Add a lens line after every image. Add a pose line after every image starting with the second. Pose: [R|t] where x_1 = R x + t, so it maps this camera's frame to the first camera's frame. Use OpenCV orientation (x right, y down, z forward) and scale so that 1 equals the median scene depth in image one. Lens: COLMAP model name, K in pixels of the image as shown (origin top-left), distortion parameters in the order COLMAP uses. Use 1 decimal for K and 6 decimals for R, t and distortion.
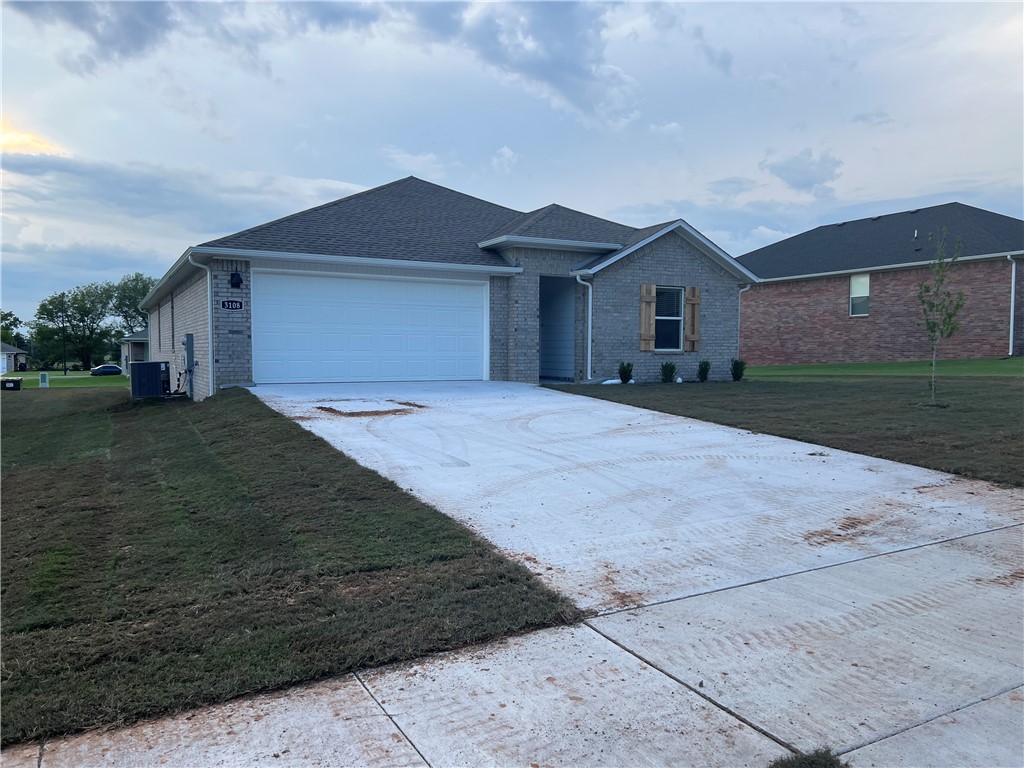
lens RADIAL K [[785.2, 0, 517.2], [0, 785.2, 390.2], [0, 0, 1]] dist [0.070122, -0.074168]
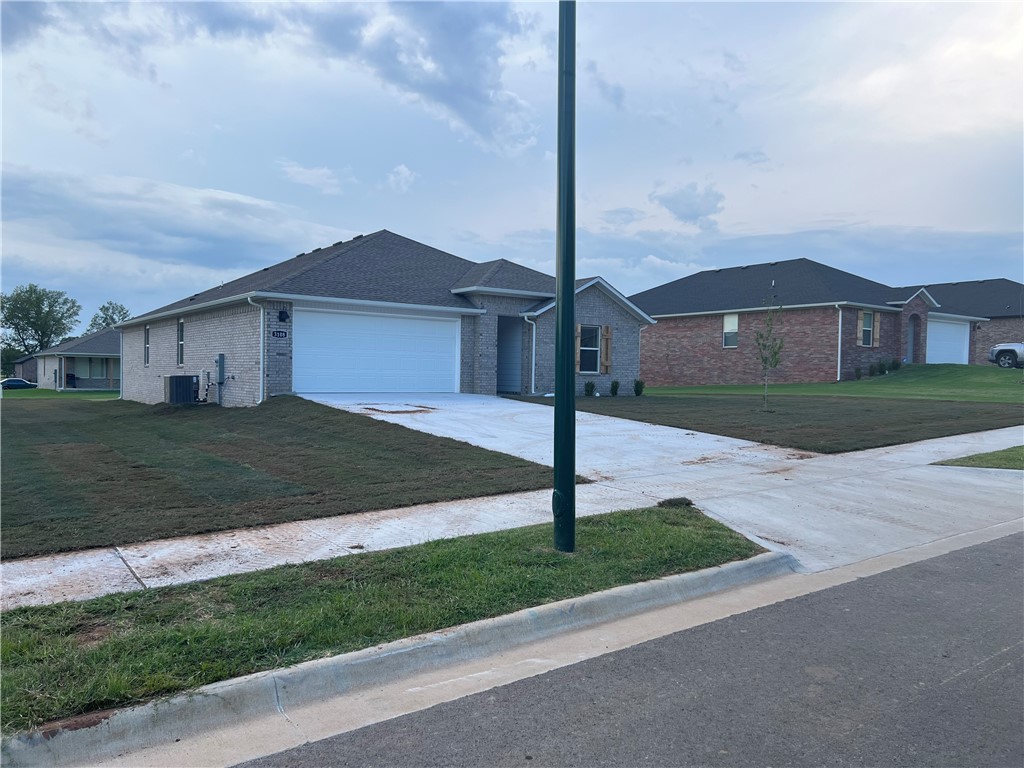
lens RADIAL K [[785.2, 0, 520.3], [0, 785.2, 391.7], [0, 0, 1]] dist [0.070122, -0.074168]
pose [[0.990715, 0.011884, 0.135435, -0.104189], [-0.008640, 0.999662, -0.024512, 0.015746], [-0.135680, 0.023115, 0.990483, -0.305949]]
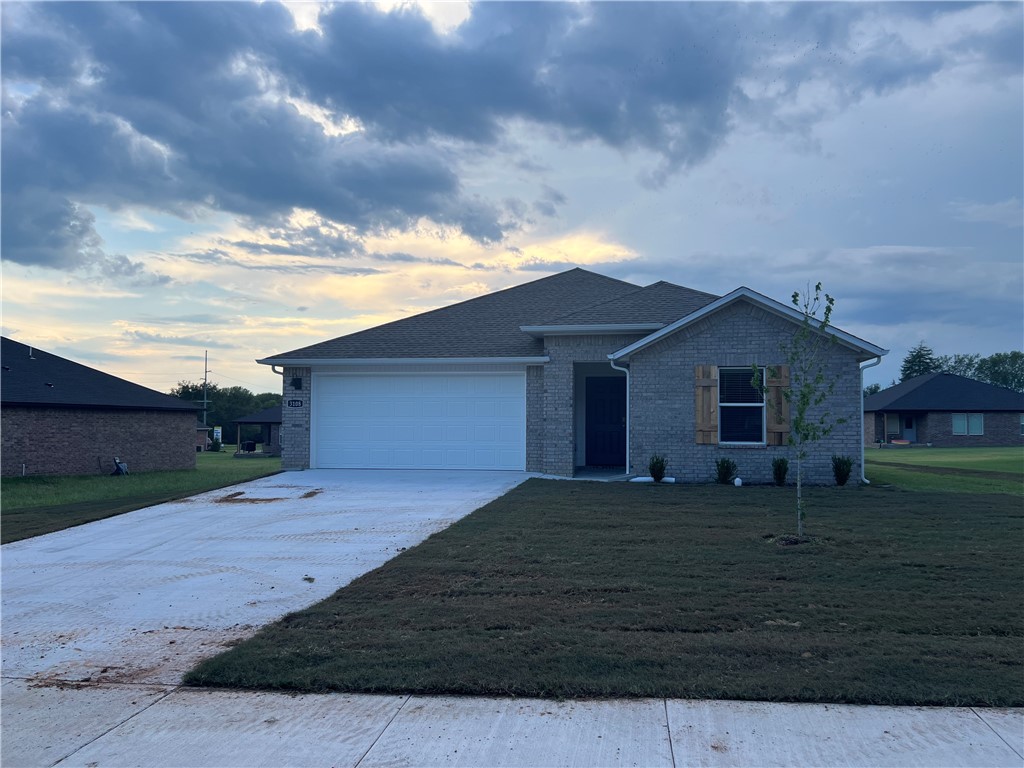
lens RADIAL K [[785.2, 0, 508.9], [0, 785.2, 390.1], [0, 0, 1]] dist [0.070122, -0.074168]
pose [[0.779708, -0.026424, -0.625586, 0.513856], [-0.033479, 0.995920, -0.083795, -0.028768], [0.625248, 0.086280, 0.775642, 0.200930]]
